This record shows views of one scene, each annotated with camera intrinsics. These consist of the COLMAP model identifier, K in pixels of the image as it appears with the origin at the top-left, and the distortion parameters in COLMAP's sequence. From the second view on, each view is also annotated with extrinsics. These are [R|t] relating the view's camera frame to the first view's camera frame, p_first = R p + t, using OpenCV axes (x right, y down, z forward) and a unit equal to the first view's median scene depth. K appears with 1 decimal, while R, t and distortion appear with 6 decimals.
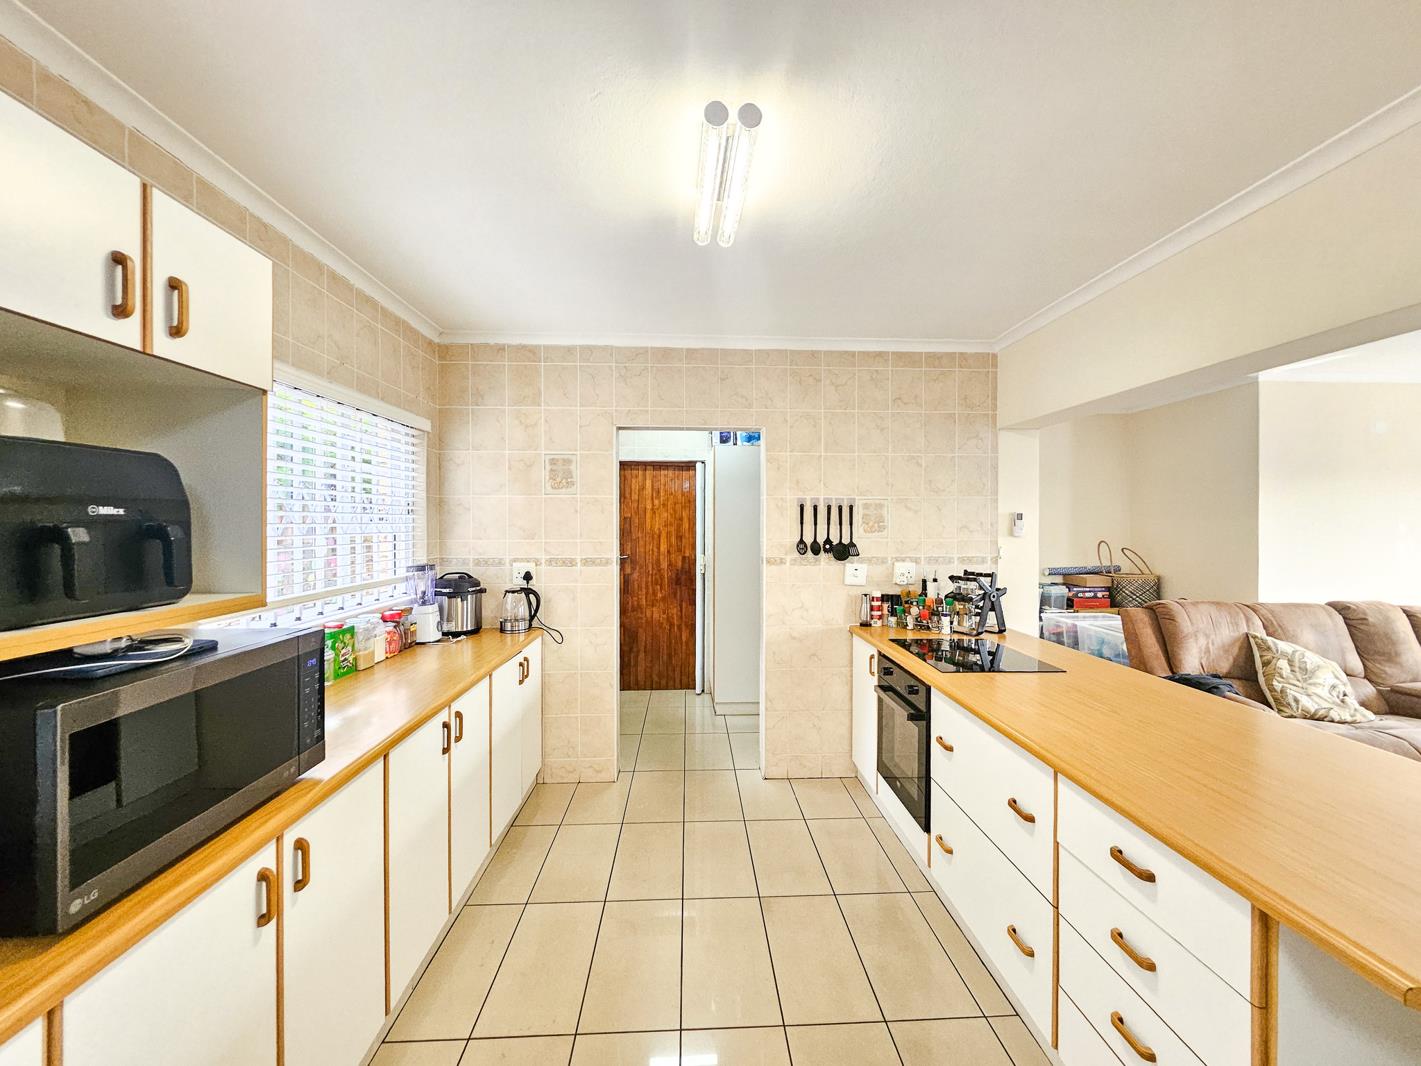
lens RADIAL K [[579.4, 0, 714.4], [0, 579.4, 521.0], [0, 0, 1]] dist [-0.000388, 0.000207]
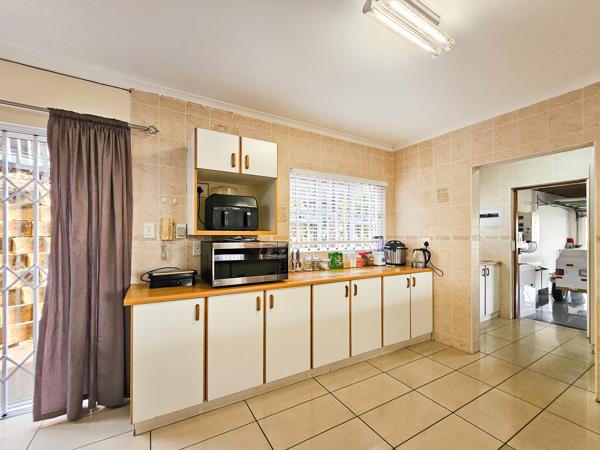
lens RADIAL K [[258.0, 0, 332.3], [0, 258.0, 234.9], [0, 0, 1]] dist [-0.000345, -0.000150]
pose [[0.493309, -0.020864, -0.869604, 0.385889], [0.010541, 0.999782, -0.018008, 0.080577], [0.869790, -0.000283, 0.493422, 0.214052]]
